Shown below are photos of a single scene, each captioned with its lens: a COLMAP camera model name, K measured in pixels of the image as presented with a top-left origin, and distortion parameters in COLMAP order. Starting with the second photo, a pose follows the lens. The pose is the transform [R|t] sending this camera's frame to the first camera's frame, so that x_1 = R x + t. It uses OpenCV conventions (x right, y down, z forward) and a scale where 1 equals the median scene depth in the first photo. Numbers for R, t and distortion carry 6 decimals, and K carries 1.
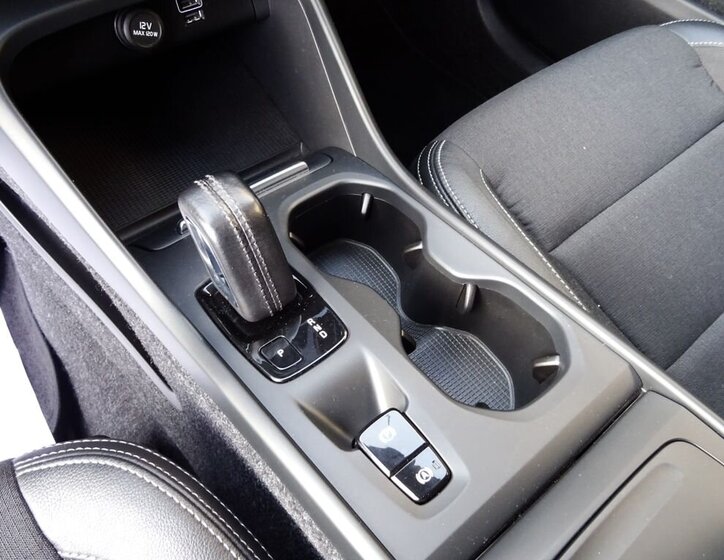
lens RADIAL K [[579.6, 0, 366.5], [0, 579.6, 283.5], [0, 0, 1]] dist [0.017493, -0.039835]
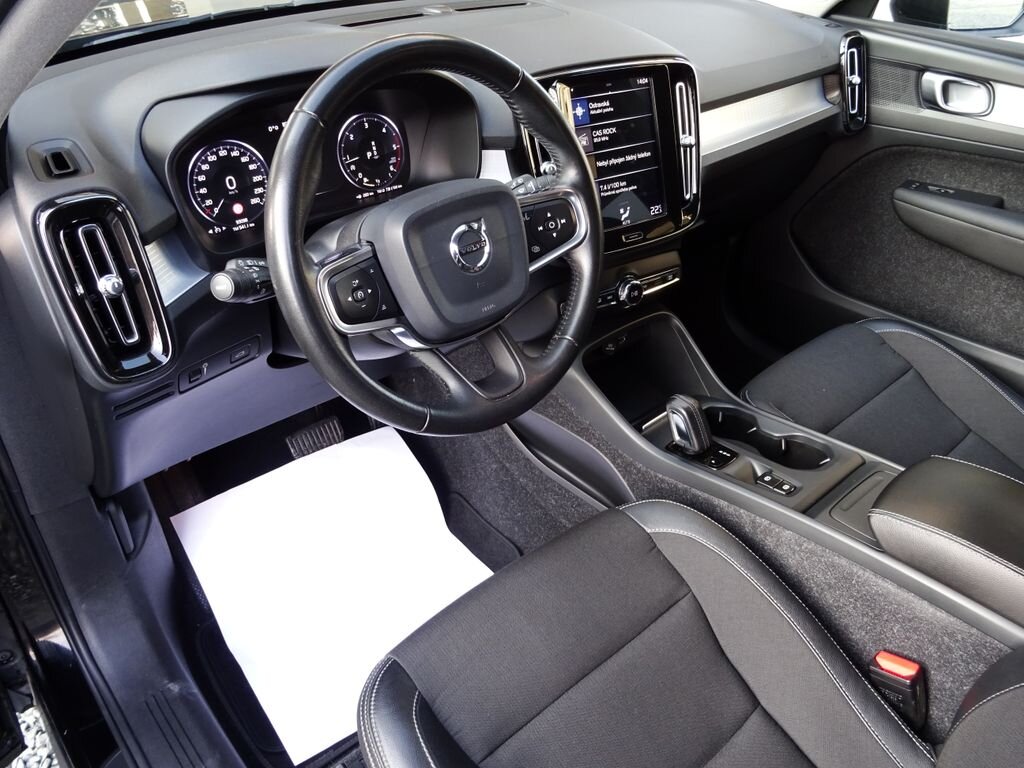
lens RADIAL K [[796.7, 0, 515.7], [0, 796.7, 378.4], [0, 0, 1]] dist [0.005332, -0.012877]
pose [[0.996564, -0.080869, -0.017907, -0.698910], [0.068801, 0.928595, -0.364661, 0.752940], [0.046118, 0.362176, 0.930968, -1.795490]]
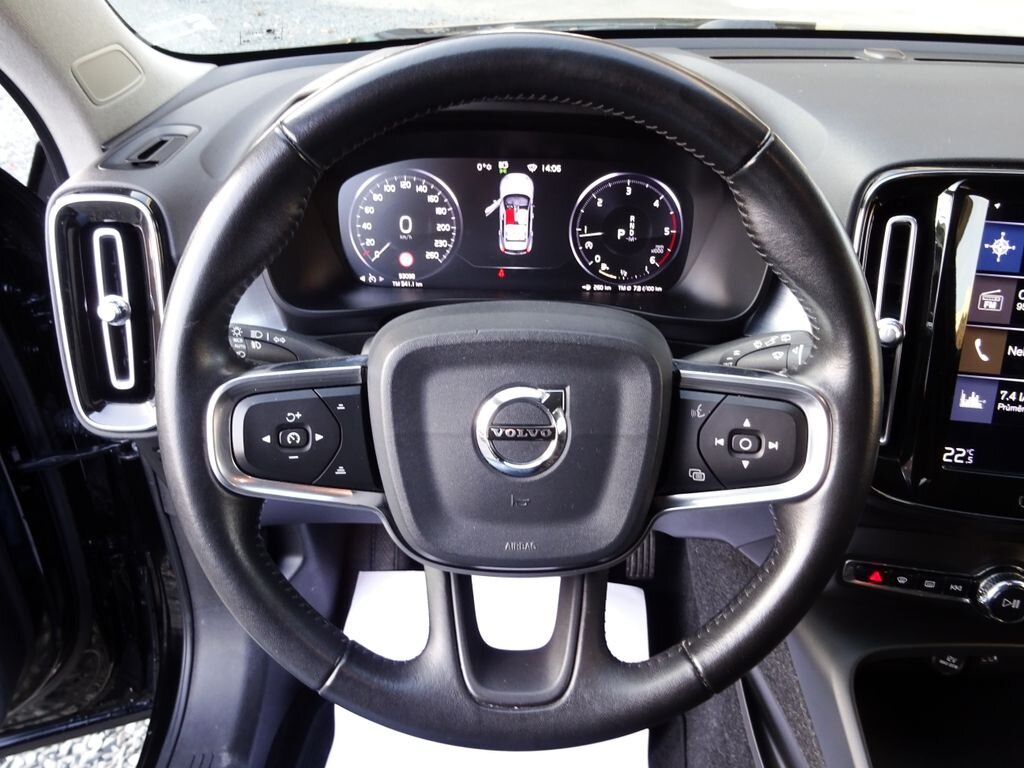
lens RADIAL K [[796.7, 0, 511.6], [0, 796.7, 380.0], [0, 0, 1]] dist [0.005332, -0.012877]
pose [[0.762742, 0.253759, -0.594837, -0.240568], [-0.494443, 0.821685, -0.283477, 0.004552], [0.416834, 0.510333, 0.752203, -0.947812]]
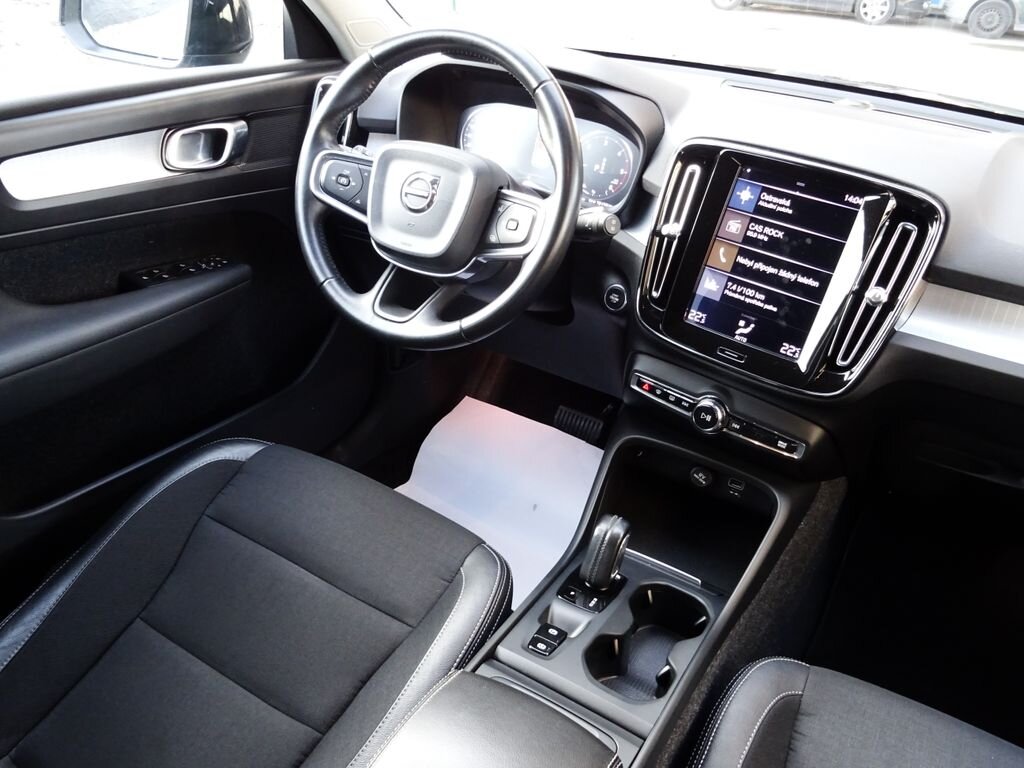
lens RADIAL K [[796.7, 0, 512.1], [0, 796.7, 380.0], [0, 0, 1]] dist [0.005332, -0.012877]
pose [[0.349990, 0.401977, -0.846121, 1.442315], [-0.801021, 0.596721, -0.047843, -0.018188], [0.485667, 0.694505, 0.530839, -0.863688]]
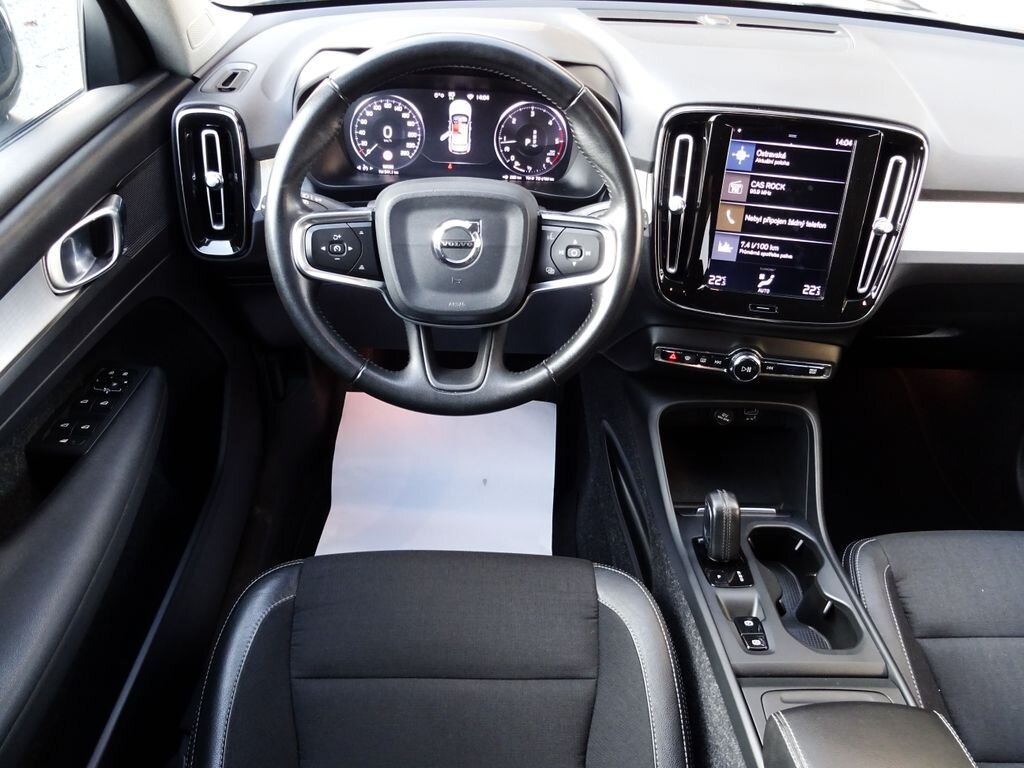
lens RADIAL K [[796.7, 0, 512.3], [0, 796.7, 379.7], [0, 0, 1]] dist [0.005332, -0.012877]
pose [[0.790740, 0.323417, -0.519742, 0.423703], [-0.490415, 0.842829, -0.221659, 0.417890], [0.366365, 0.430164, 0.825067, -1.578932]]
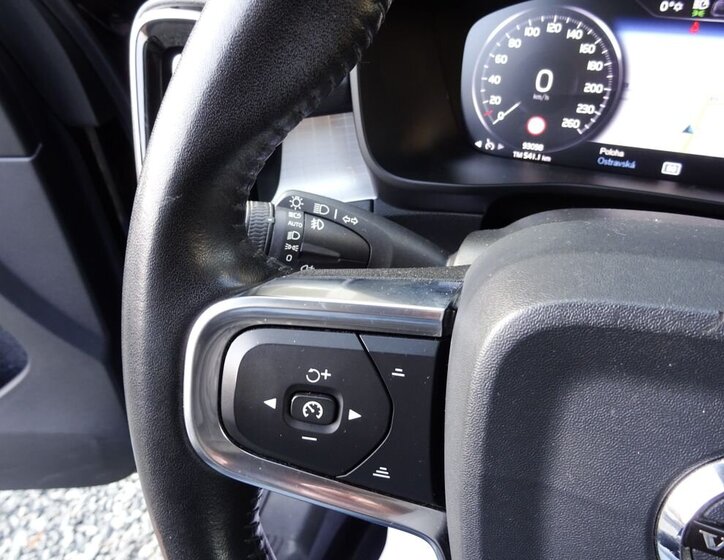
lens RADIAL K [[579.6, 0, 359.8], [0, 579.6, 277.5], [0, 0, 1]] dist [0.017493, -0.039835]
pose [[0.452910, 0.434184, -0.778689, -0.734938], [-0.677142, 0.735671, 0.016350, -0.196427], [0.579958, 0.519878, 0.627197, -0.560446]]
